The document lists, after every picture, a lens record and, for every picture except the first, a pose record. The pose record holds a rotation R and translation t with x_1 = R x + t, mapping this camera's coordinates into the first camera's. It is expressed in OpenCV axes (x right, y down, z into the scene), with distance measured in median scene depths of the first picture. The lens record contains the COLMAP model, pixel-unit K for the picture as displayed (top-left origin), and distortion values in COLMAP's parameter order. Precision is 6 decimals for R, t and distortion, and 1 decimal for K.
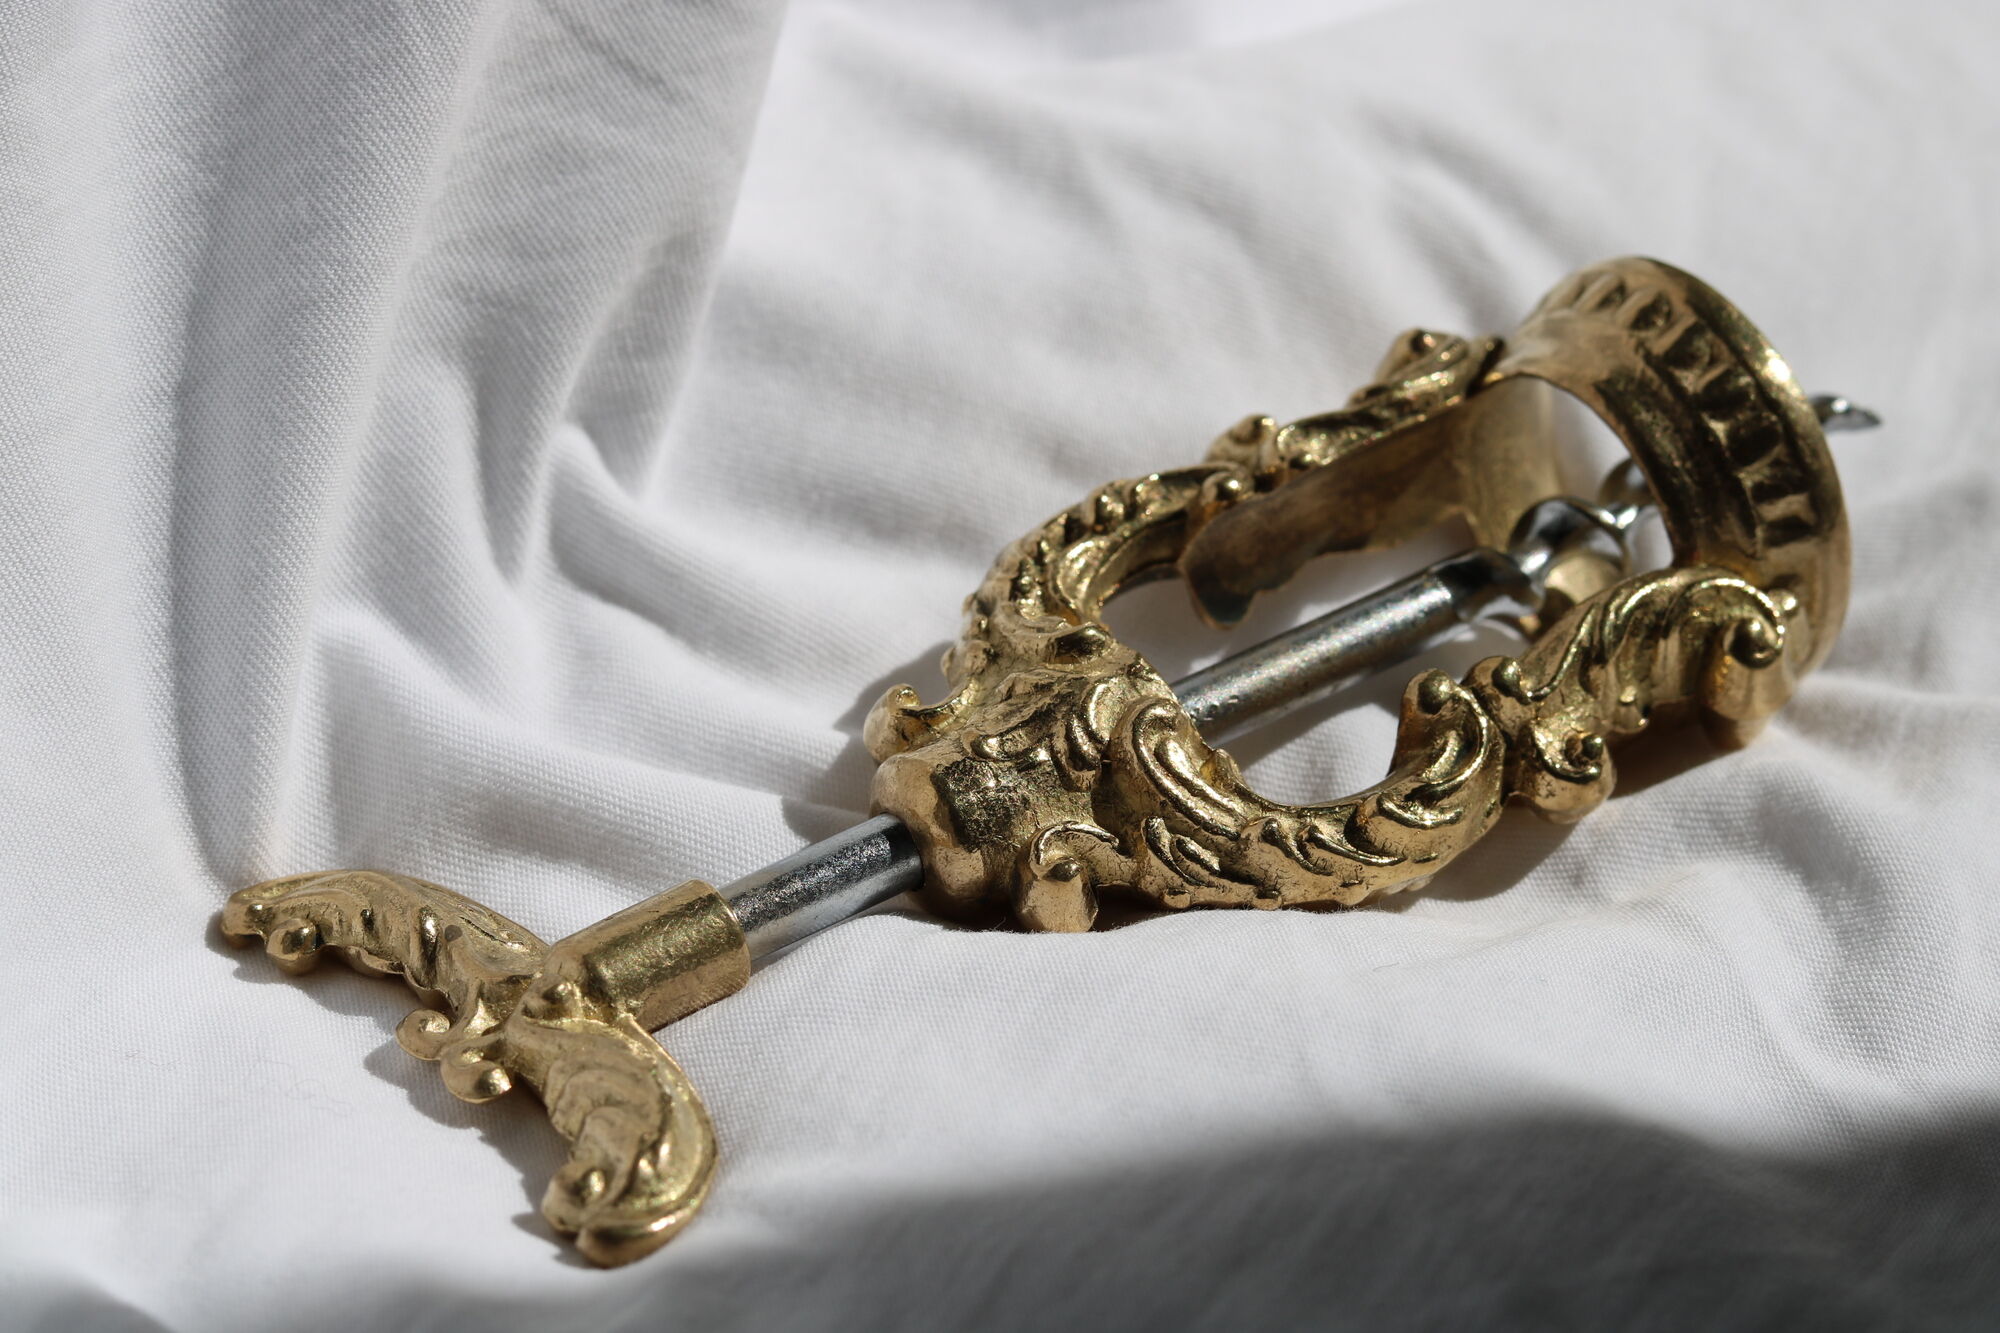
lens RADIAL K [[5365.8, 0, 1000.0], [0, 5365.8, 666.5], [0, 0, 1]] dist [-0.143788, -0.630766]
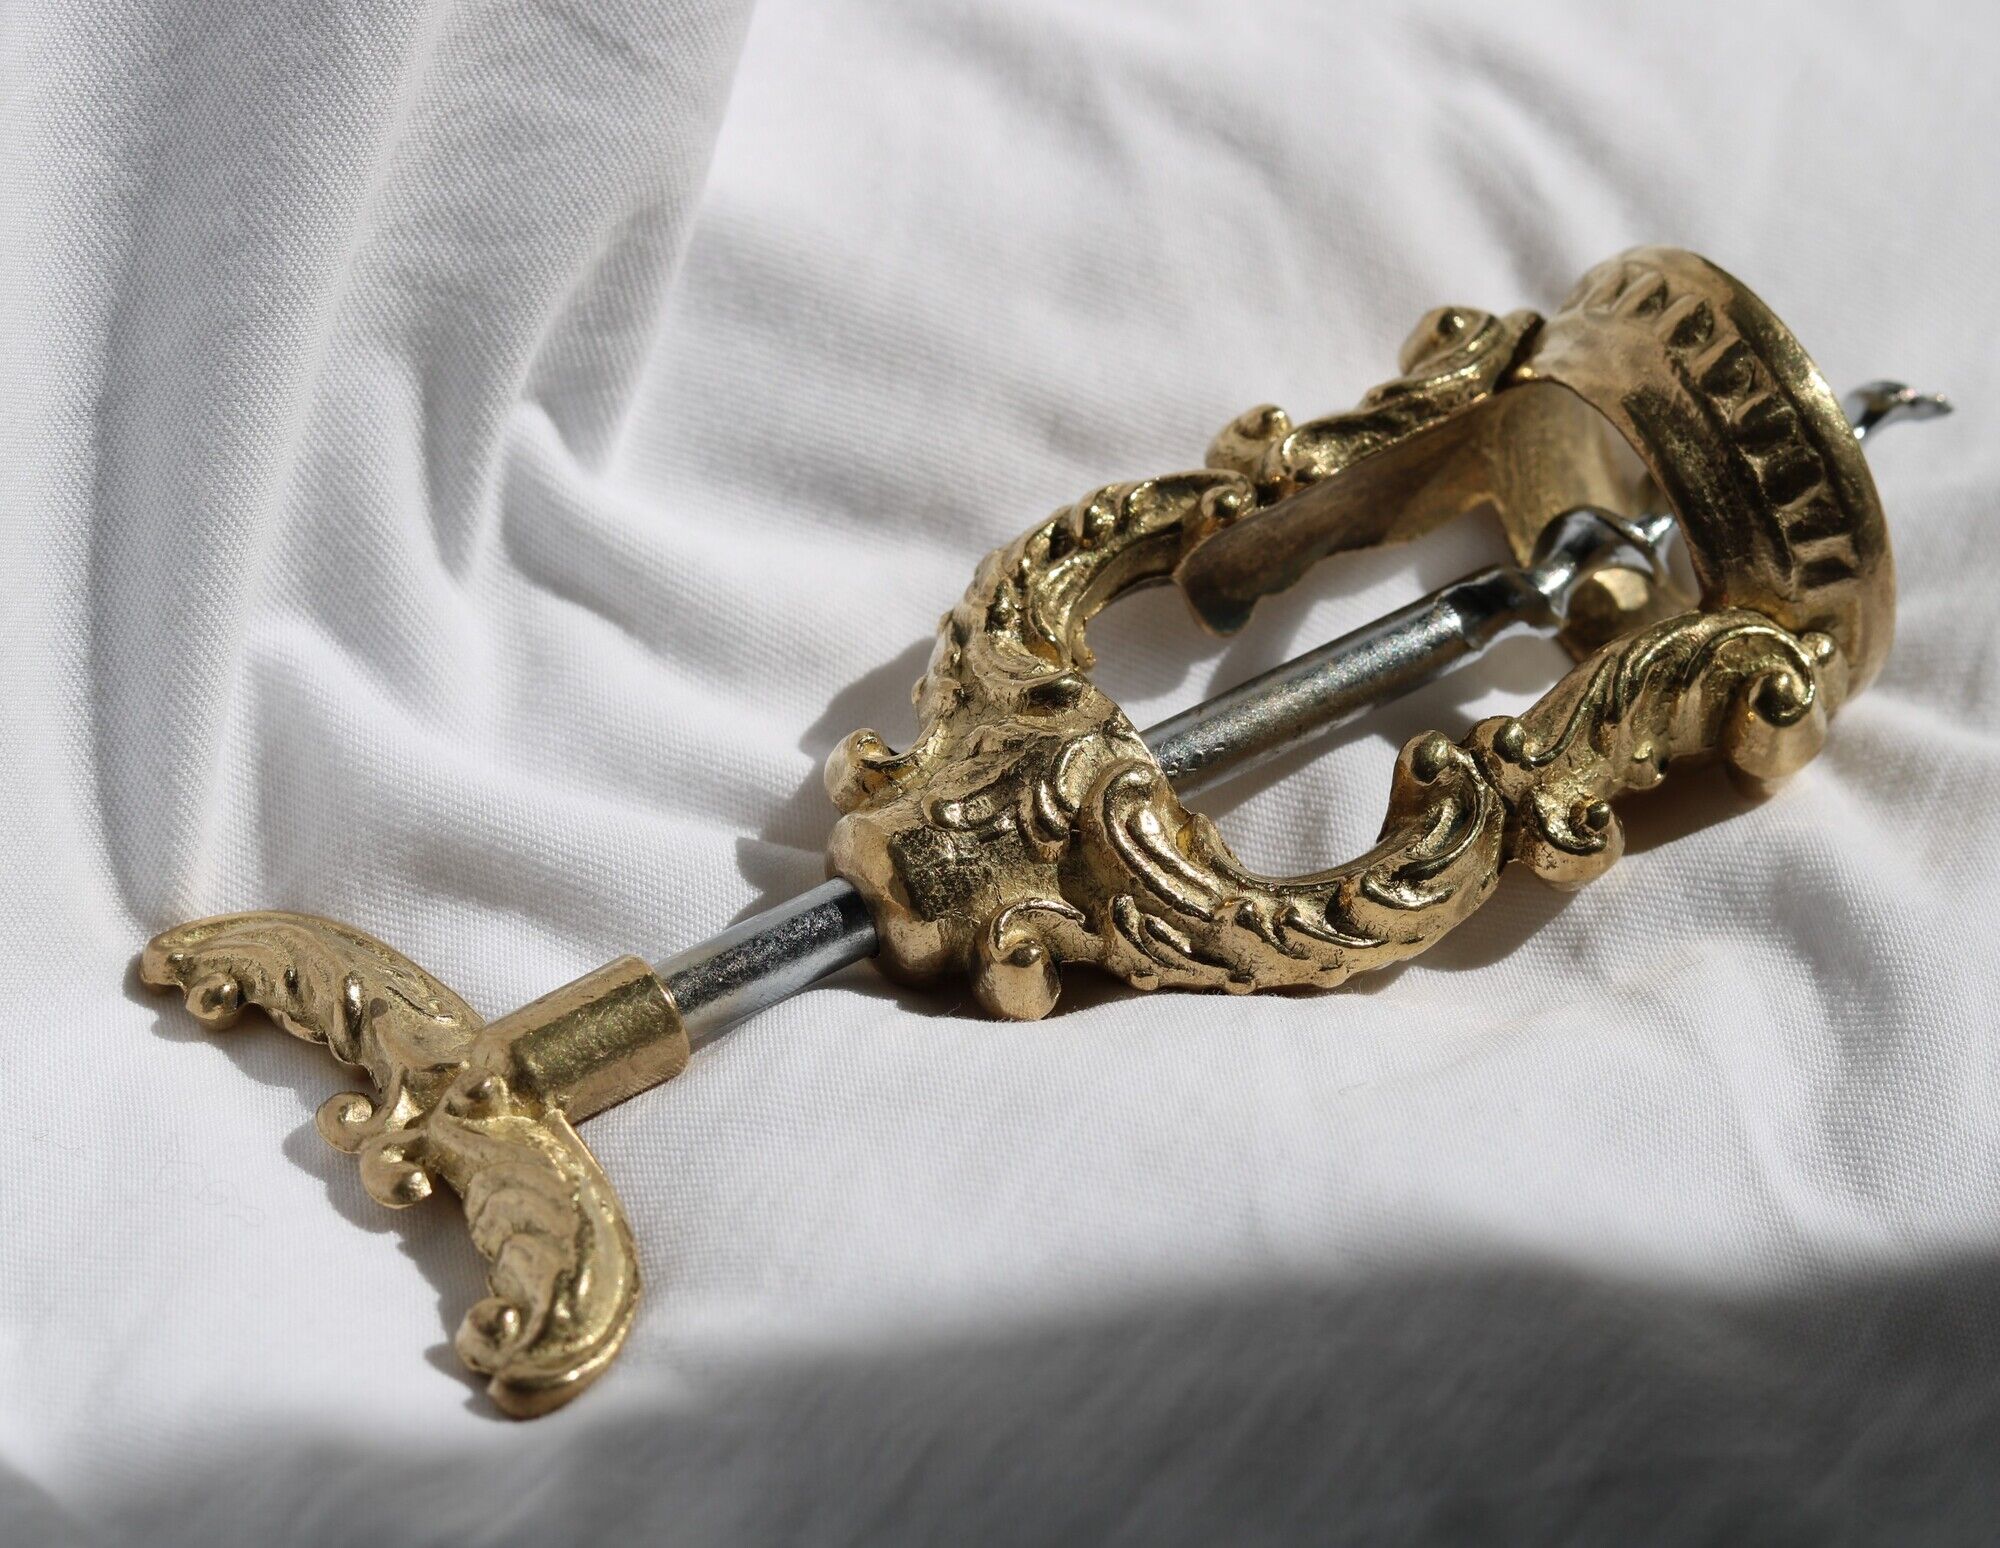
lens RADIAL K [[6225.3, 0, 1126.6], [0, 6225.3, 773.0], [0, 0, 1]] dist [-0.106826, -1.994067]
pose [[0.999390, 0.032721, -0.012179, 0.040977], [-0.030355, 0.986667, 0.159896, -0.164412], [0.017249, -0.159429, 0.987059, -0.077447]]
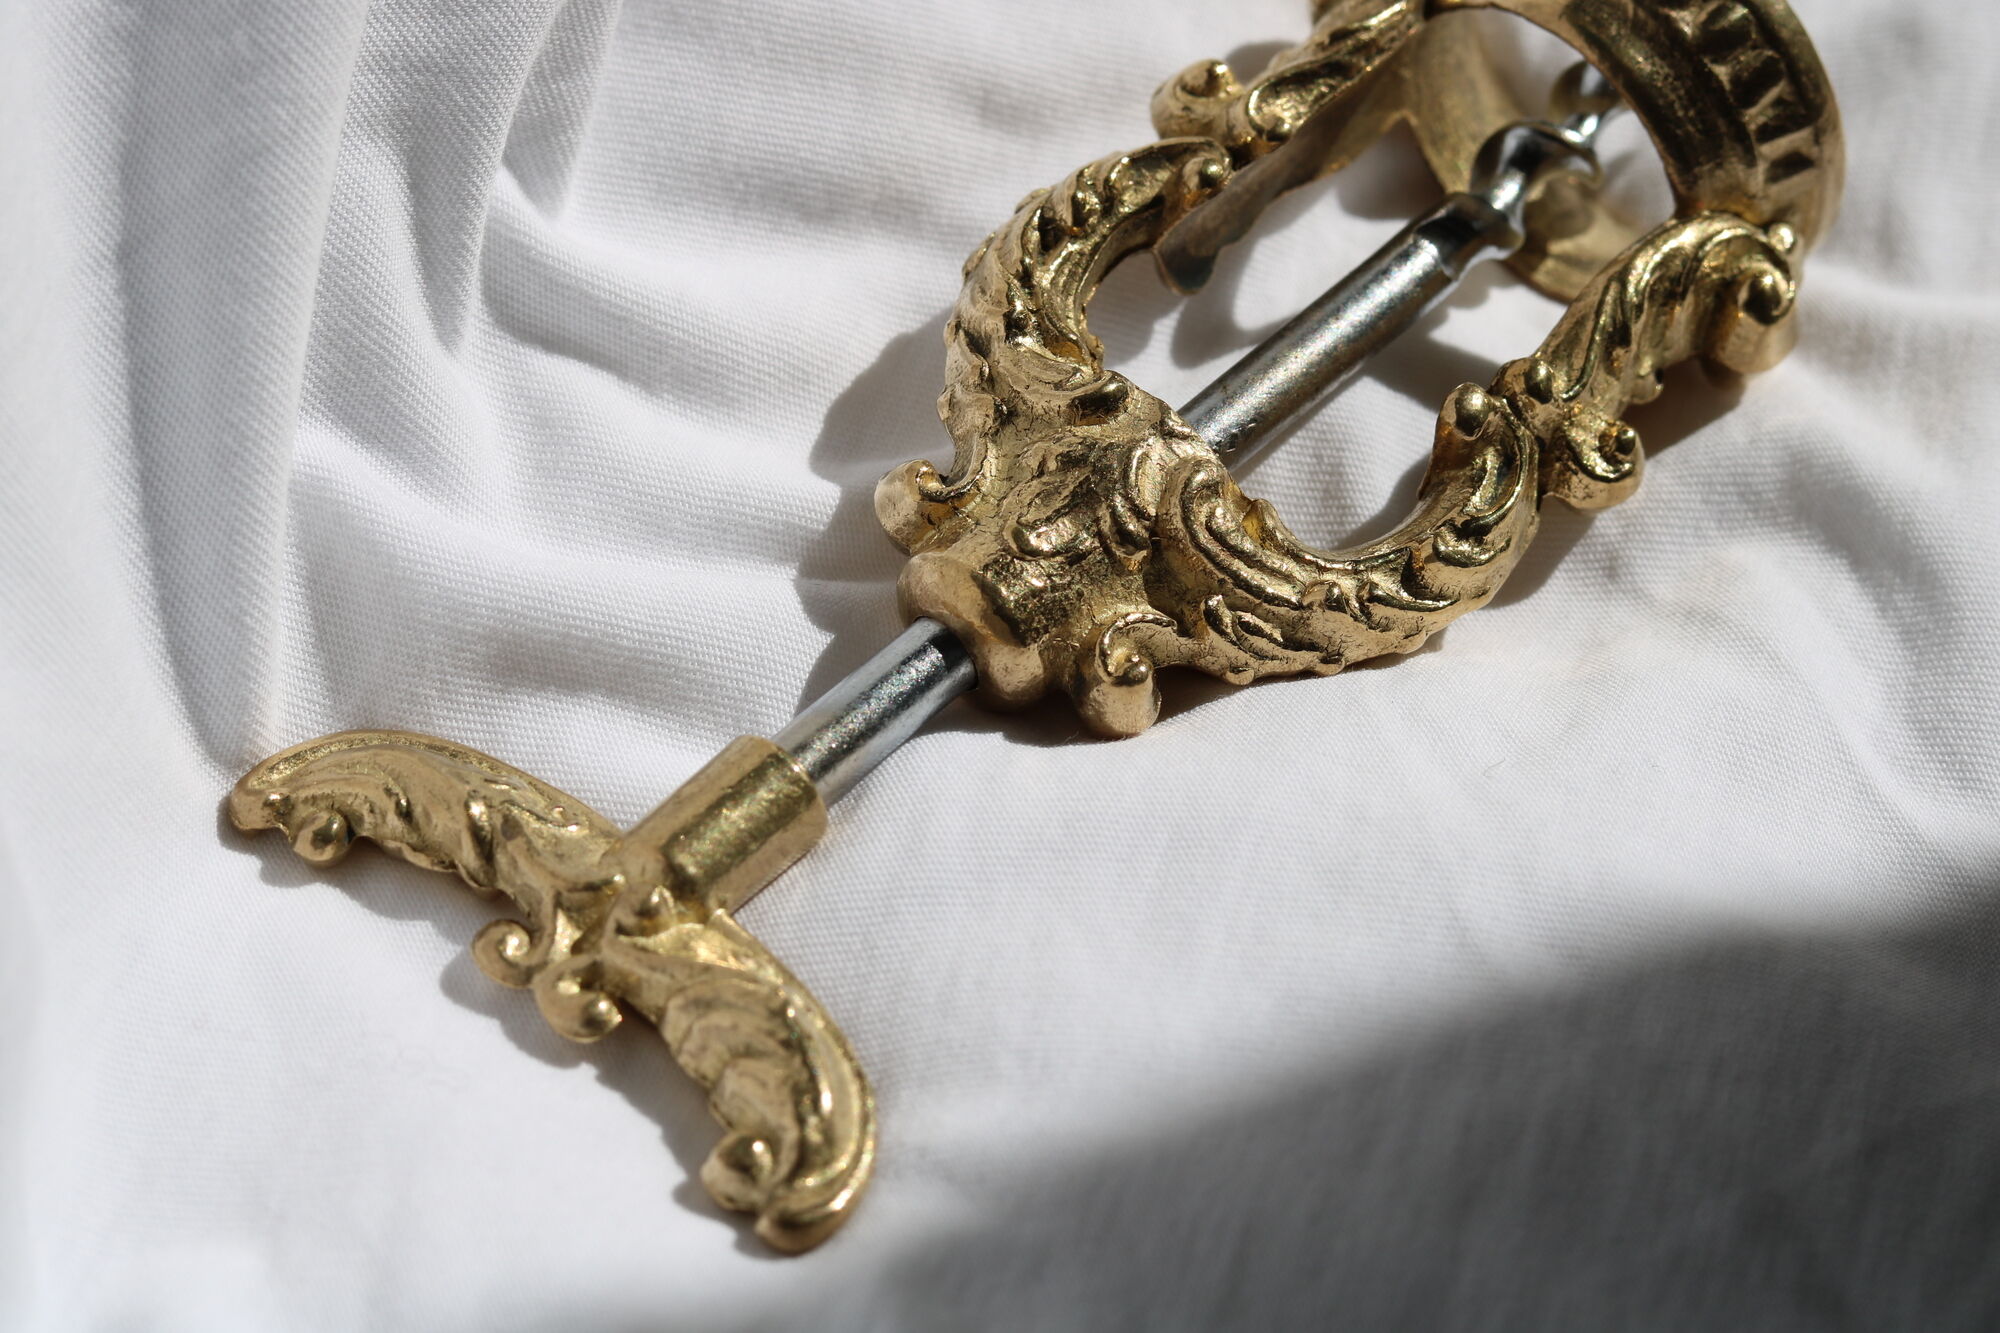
lens RADIAL K [[5365.8, 0, 1000.0], [0, 5365.8, 666.5], [0, 0, 1]] dist [-0.143788, -0.630766]
pose [[0.978956, -0.114361, 0.169018, -0.165387], [0.059696, 0.952477, 0.298704, -0.239225], [-0.195145, -0.282329, 0.939260, 0.111706]]
